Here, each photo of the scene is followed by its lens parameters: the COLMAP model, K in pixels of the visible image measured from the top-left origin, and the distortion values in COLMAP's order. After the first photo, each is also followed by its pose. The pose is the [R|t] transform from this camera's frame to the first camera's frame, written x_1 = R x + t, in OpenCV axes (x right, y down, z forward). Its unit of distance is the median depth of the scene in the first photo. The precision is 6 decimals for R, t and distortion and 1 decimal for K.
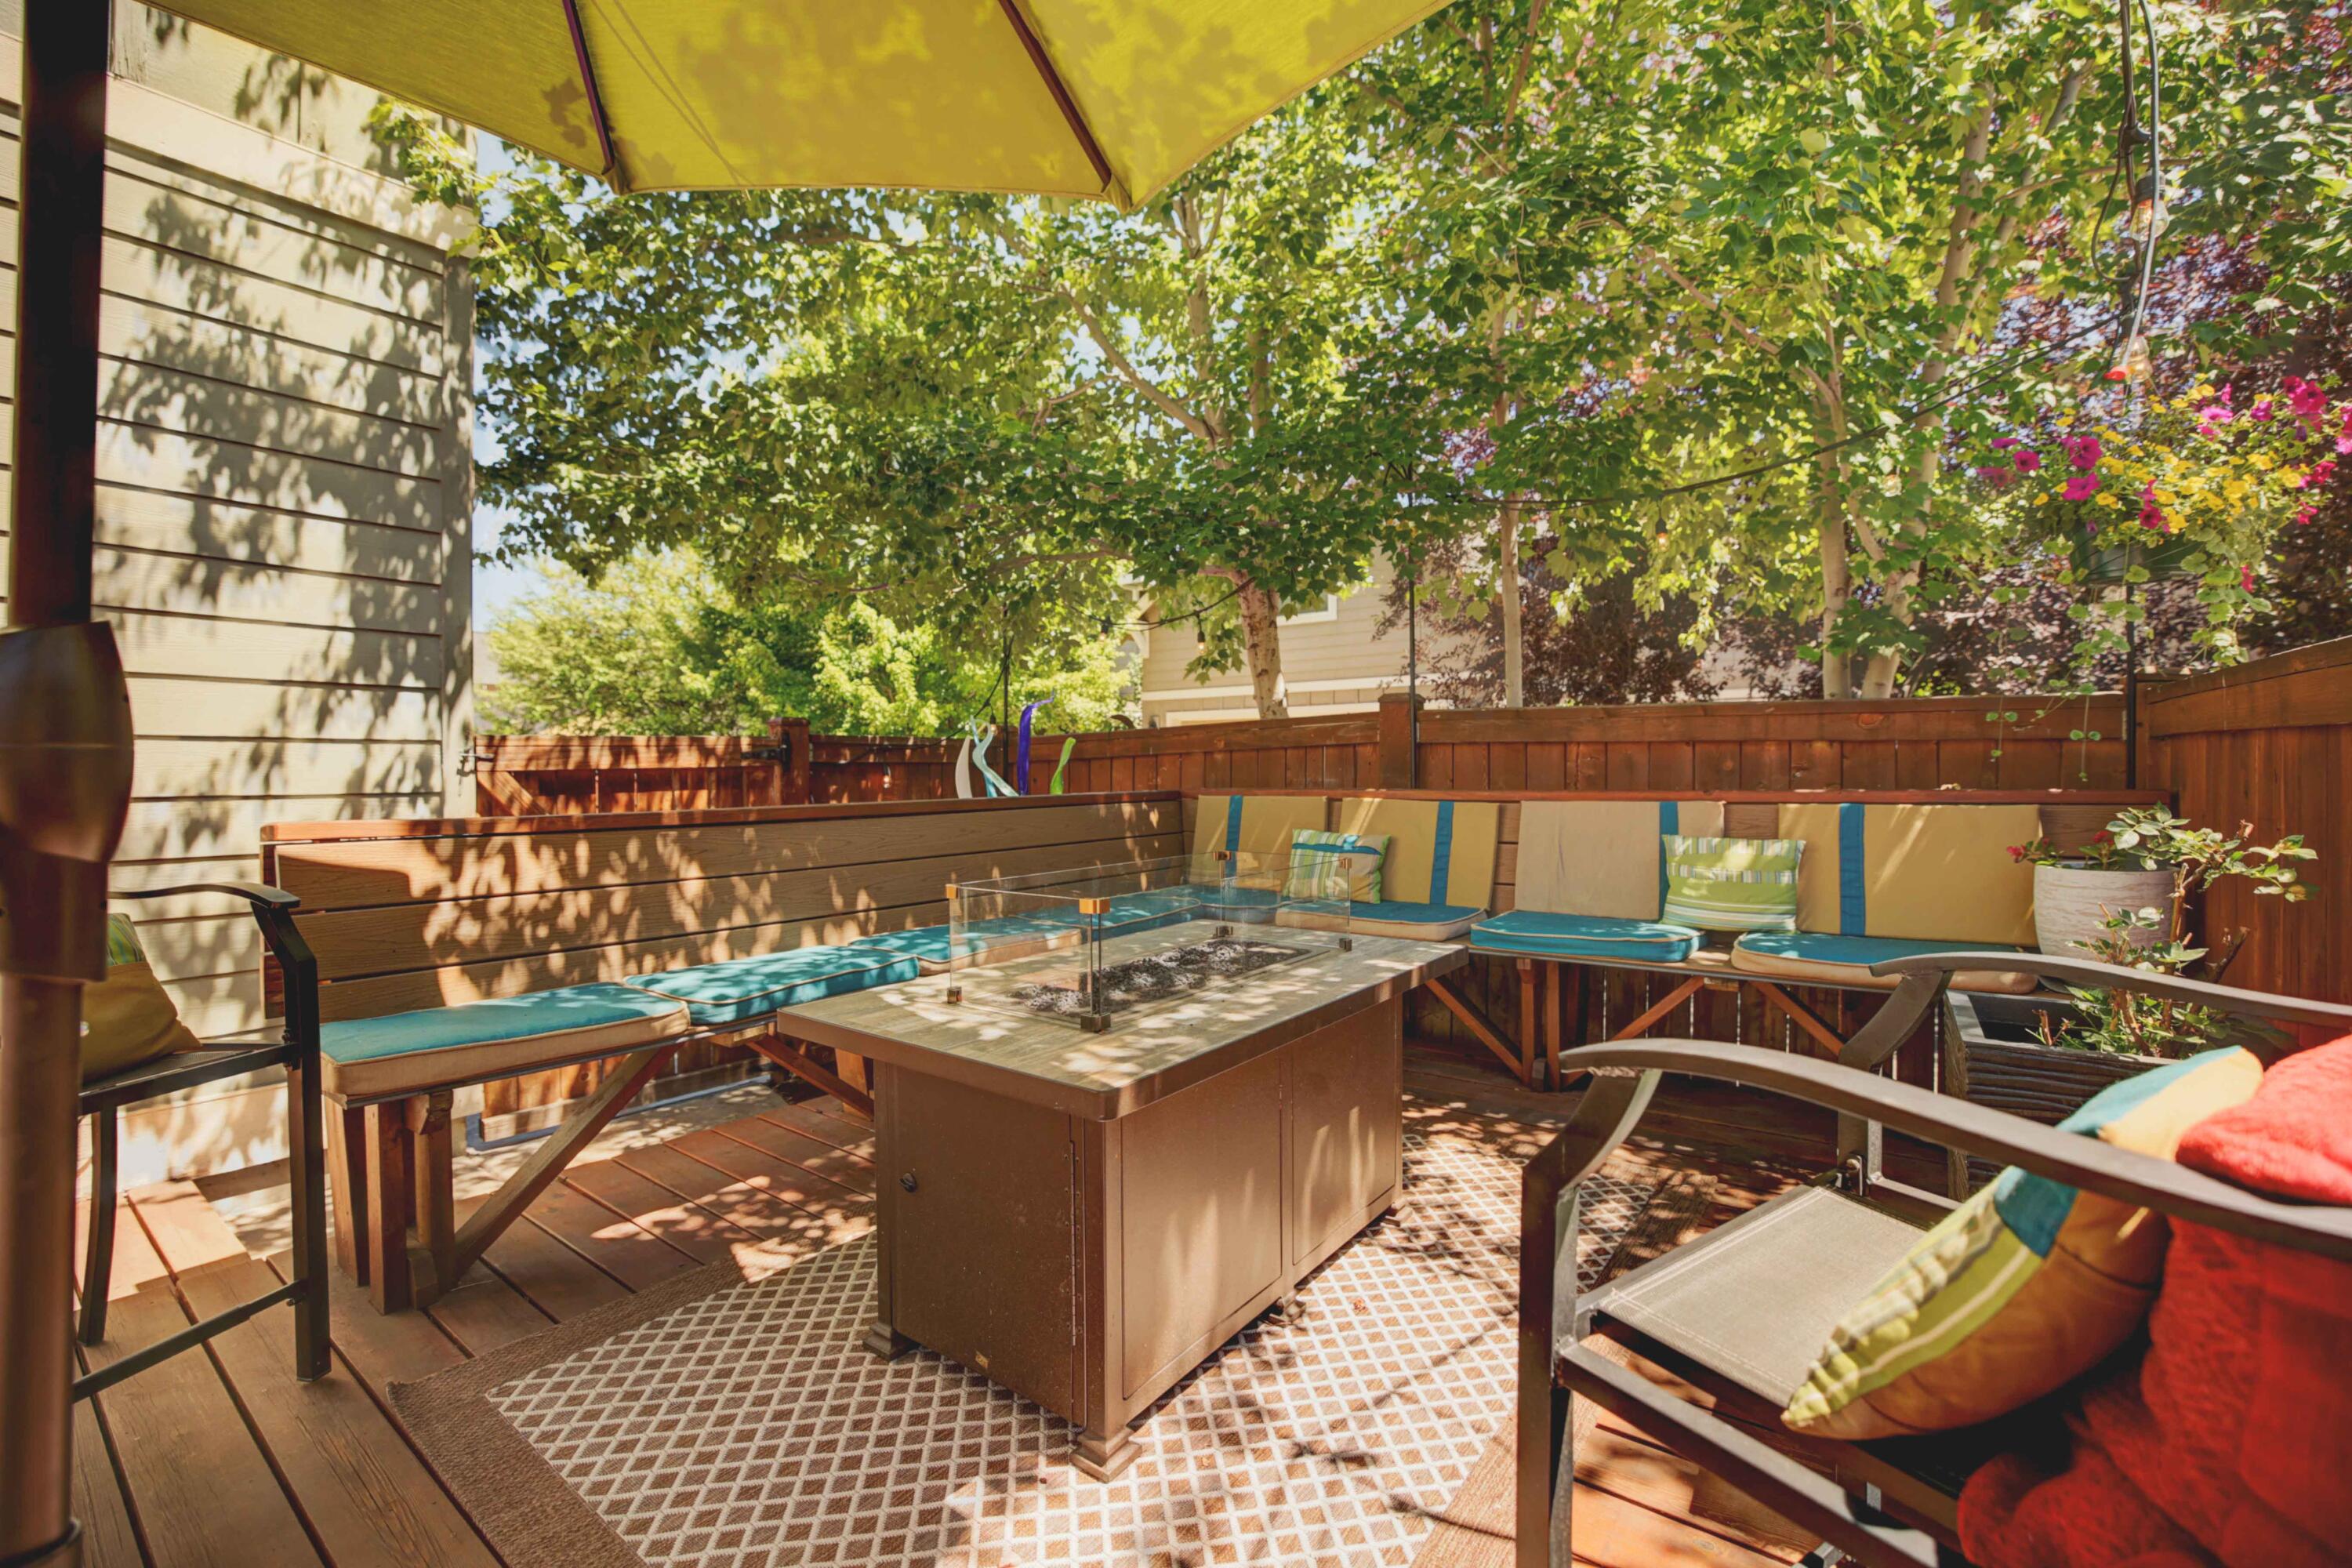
lens RADIAL K [[1033.8, 0, 1168.2], [0, 1033.8, 775.2], [0, 0, 1]] dist [-0.033904, 0.009338]
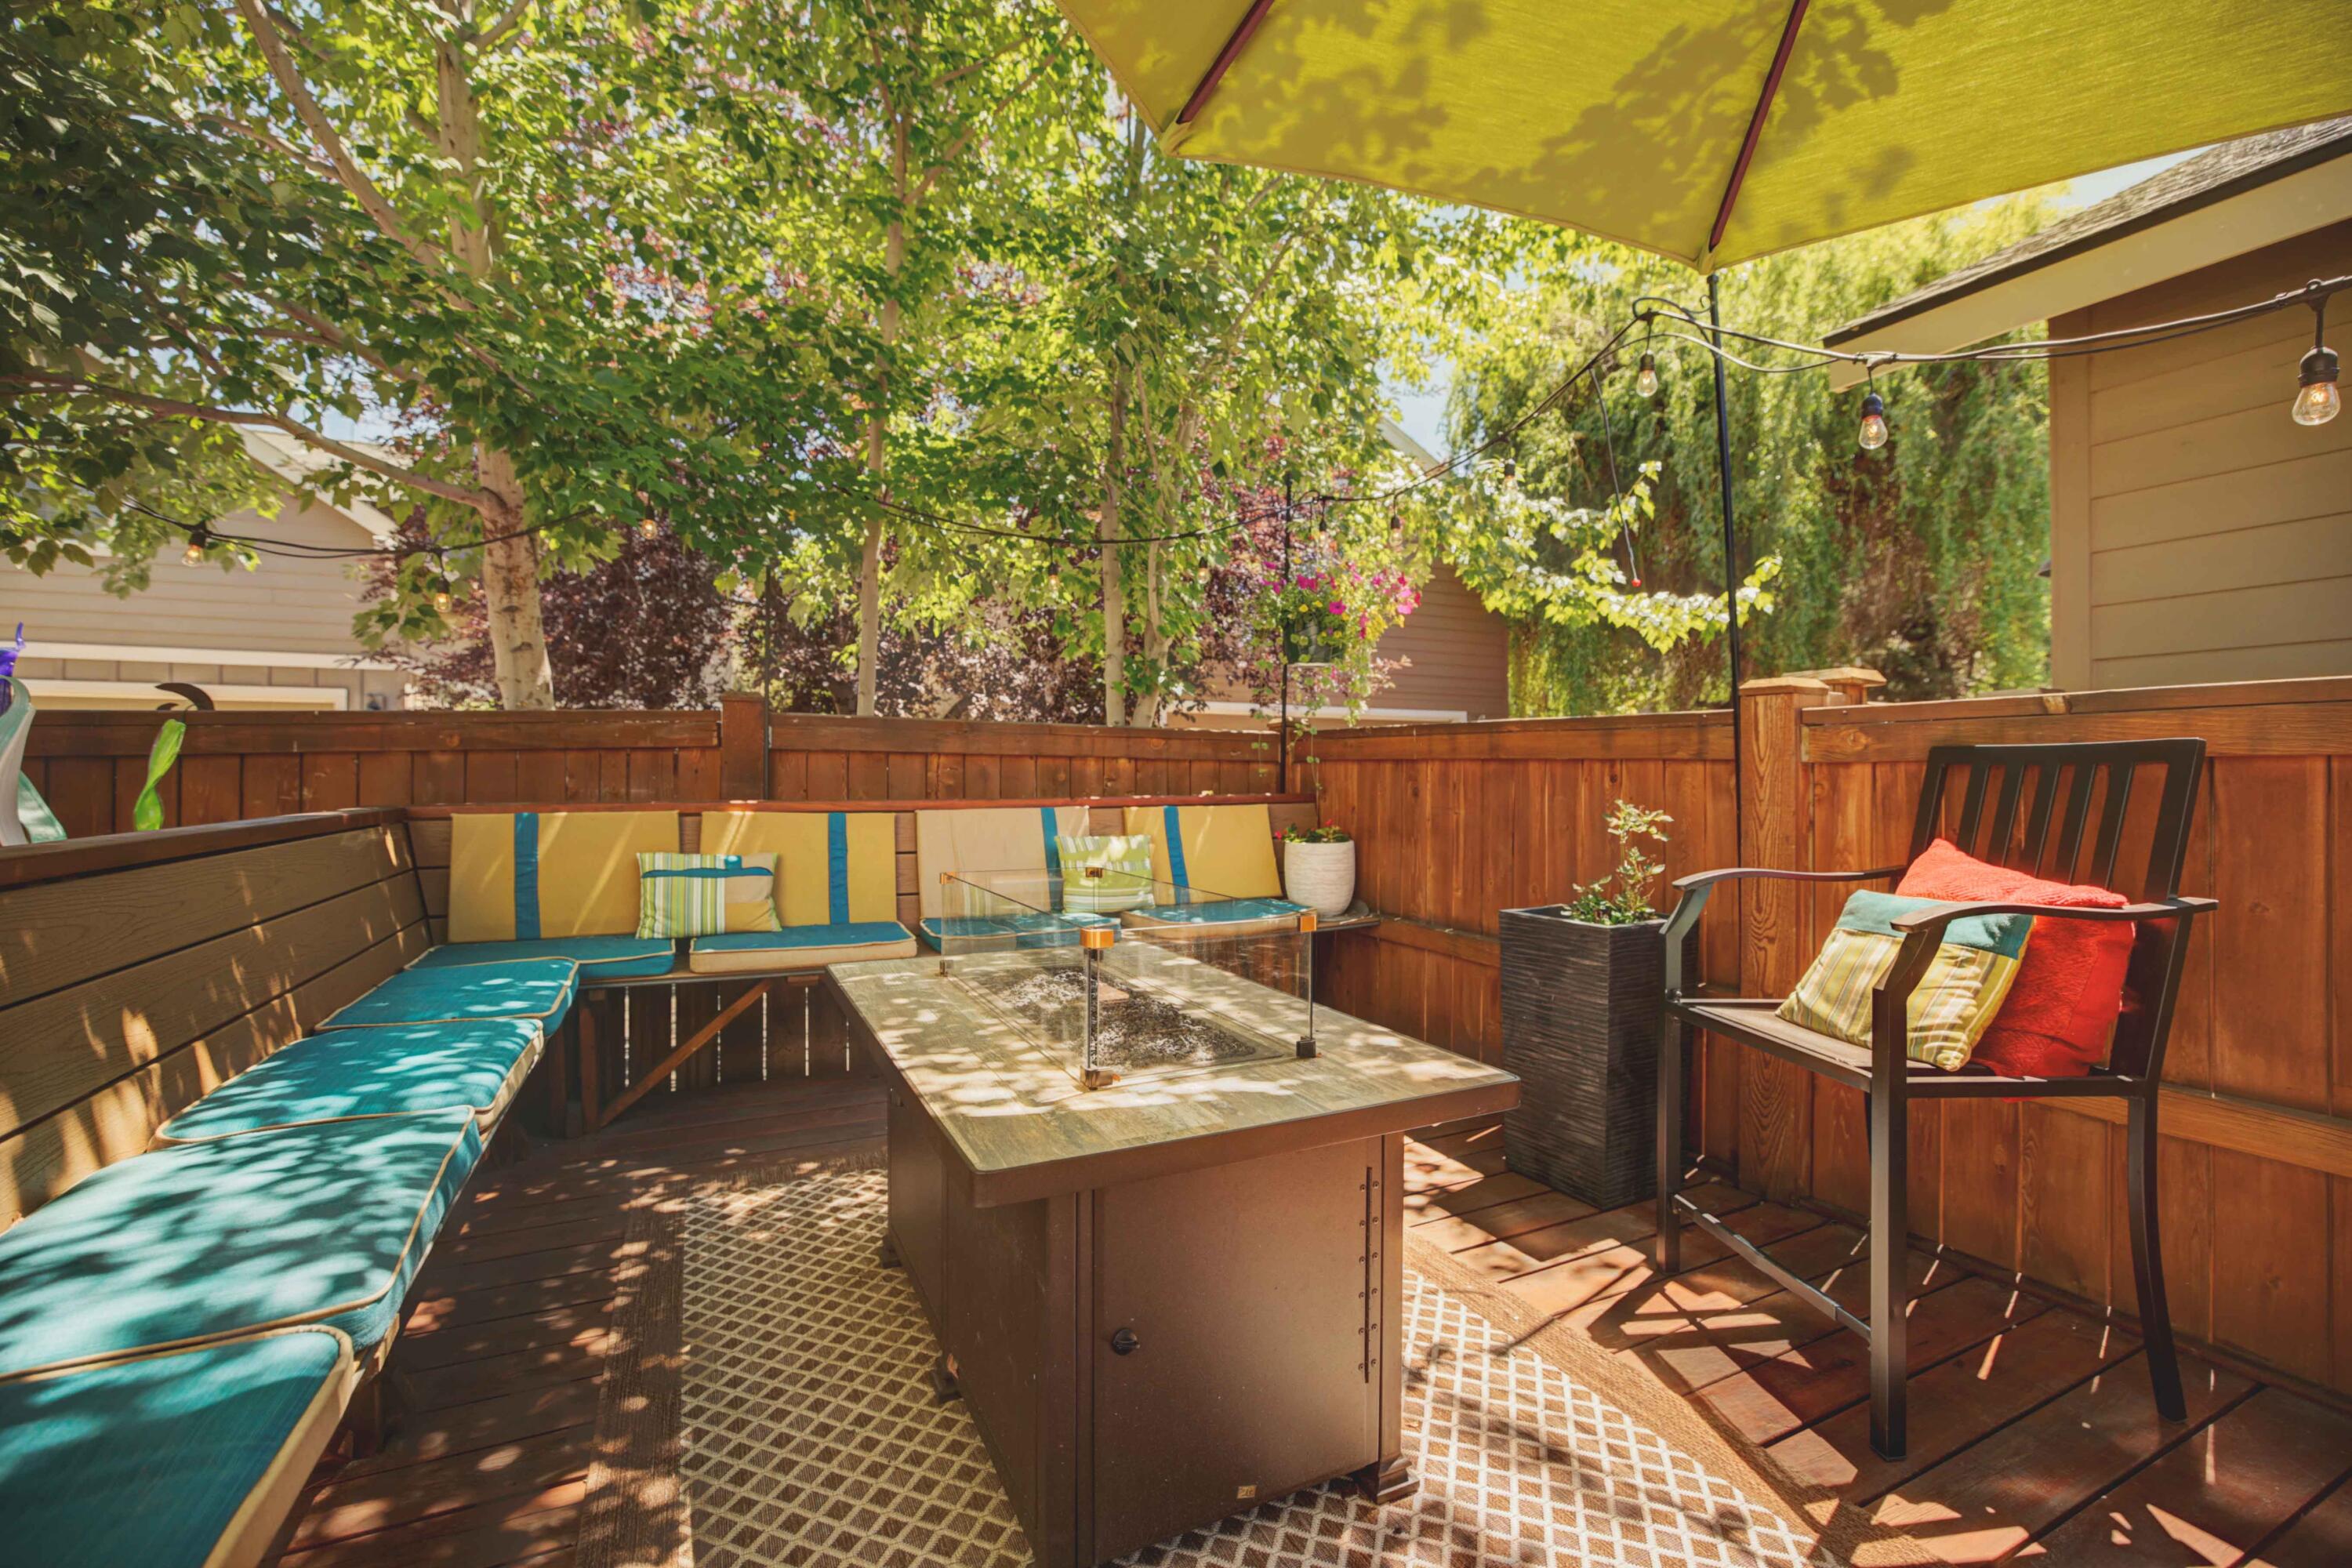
lens RADIAL K [[1033.8, 0, 1179.0], [0, 1033.8, 780.2], [0, 0, 1]] dist [-0.033904, 0.009338]
pose [[0.427255, 0.005633, 0.904113, -0.500804], [0.000842, 0.999978, -0.006629, 0.002630], [-0.904131, 0.003593, 0.427241, 0.367342]]
